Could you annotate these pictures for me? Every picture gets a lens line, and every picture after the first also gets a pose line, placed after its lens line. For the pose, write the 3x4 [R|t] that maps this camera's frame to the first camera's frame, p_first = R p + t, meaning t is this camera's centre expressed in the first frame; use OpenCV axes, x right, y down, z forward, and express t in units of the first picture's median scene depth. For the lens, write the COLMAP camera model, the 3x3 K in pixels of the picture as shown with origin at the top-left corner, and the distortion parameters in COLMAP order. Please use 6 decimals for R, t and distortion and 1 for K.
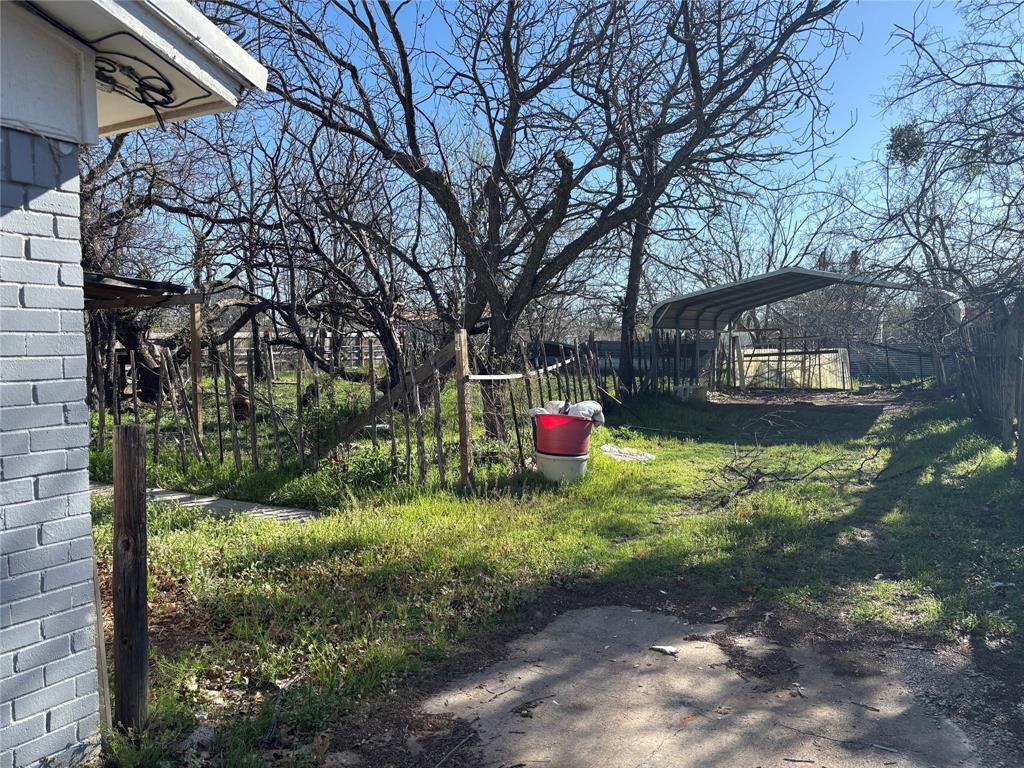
lens RADIAL K [[778.1, 0, 506.2], [0, 778.1, 380.0], [0, 0, 1]] dist [0.062730, -0.068089]
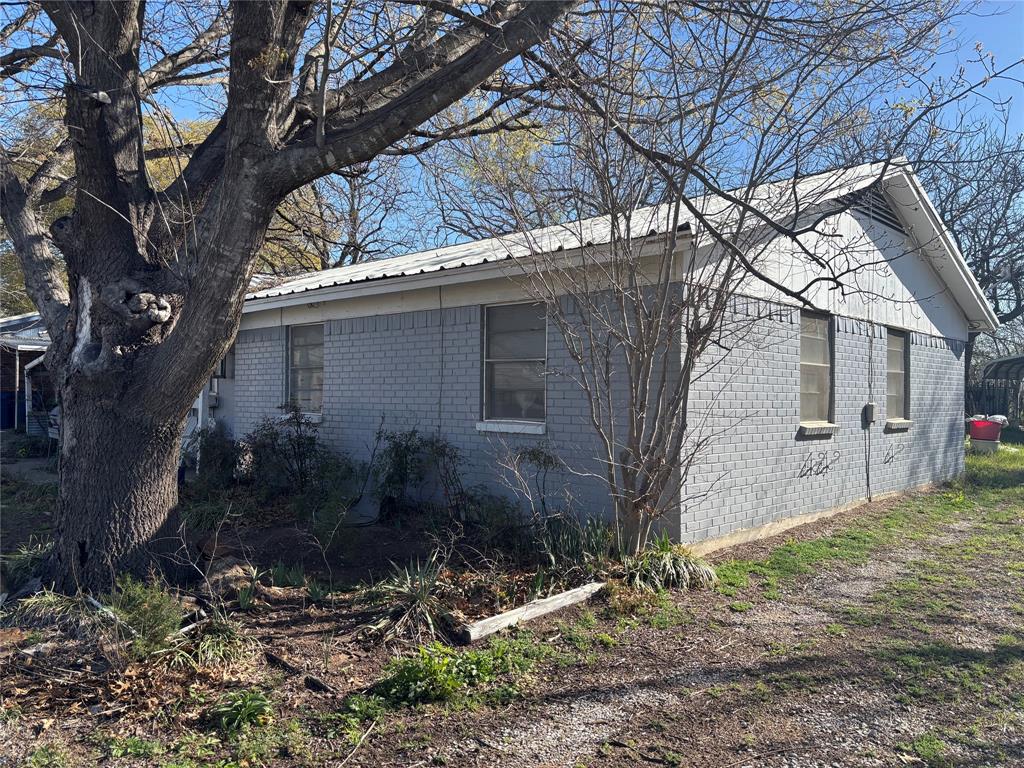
lens RADIAL K [[778.1, 0, 512.2], [0, 778.1, 383.3], [0, 0, 1]] dist [0.062730, -0.068089]
pose [[0.971888, 0.009951, -0.235233, -0.548191], [-0.022778, 0.998394, -0.051878, 0.067574], [0.234338, 0.055778, 0.970554, -1.111011]]
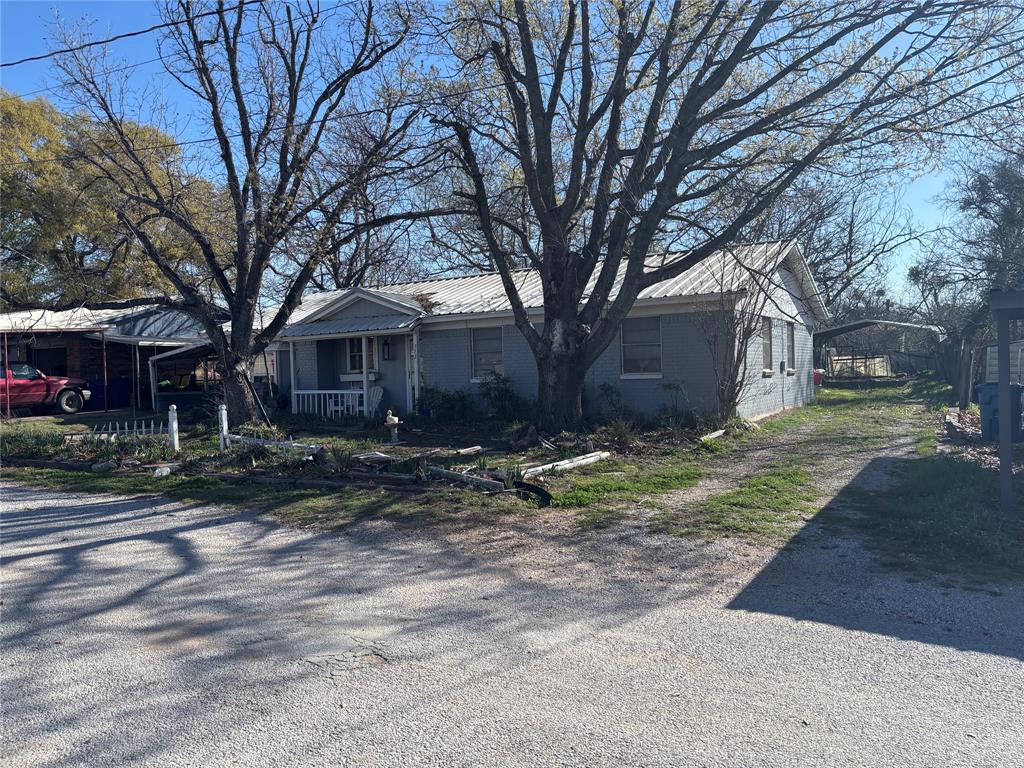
lens RADIAL K [[778.1, 0, 510.9], [0, 778.1, 387.2], [0, 0, 1]] dist [0.062730, -0.068089]
pose [[0.999650, -0.021471, -0.015480, -0.979275], [0.021166, 0.999583, -0.019633, 0.119795], [0.015895, 0.019299, 0.999687, -1.990799]]
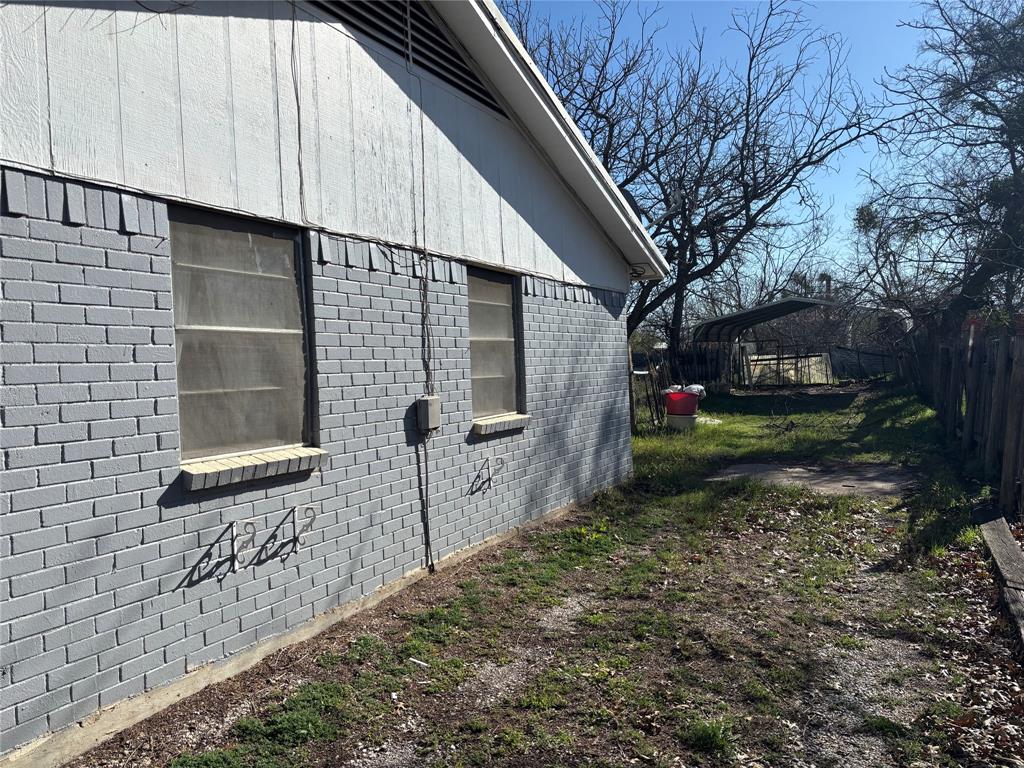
lens RADIAL K [[778.1, 0, 513.4], [0, 778.1, 381.9], [0, 0, 1]] dist [0.062730, -0.068089]
pose [[0.998644, -0.032935, 0.040324, -0.315298], [0.033743, 0.999240, -0.019535, 0.034874], [-0.039650, 0.020869, 0.998996, -0.622765]]
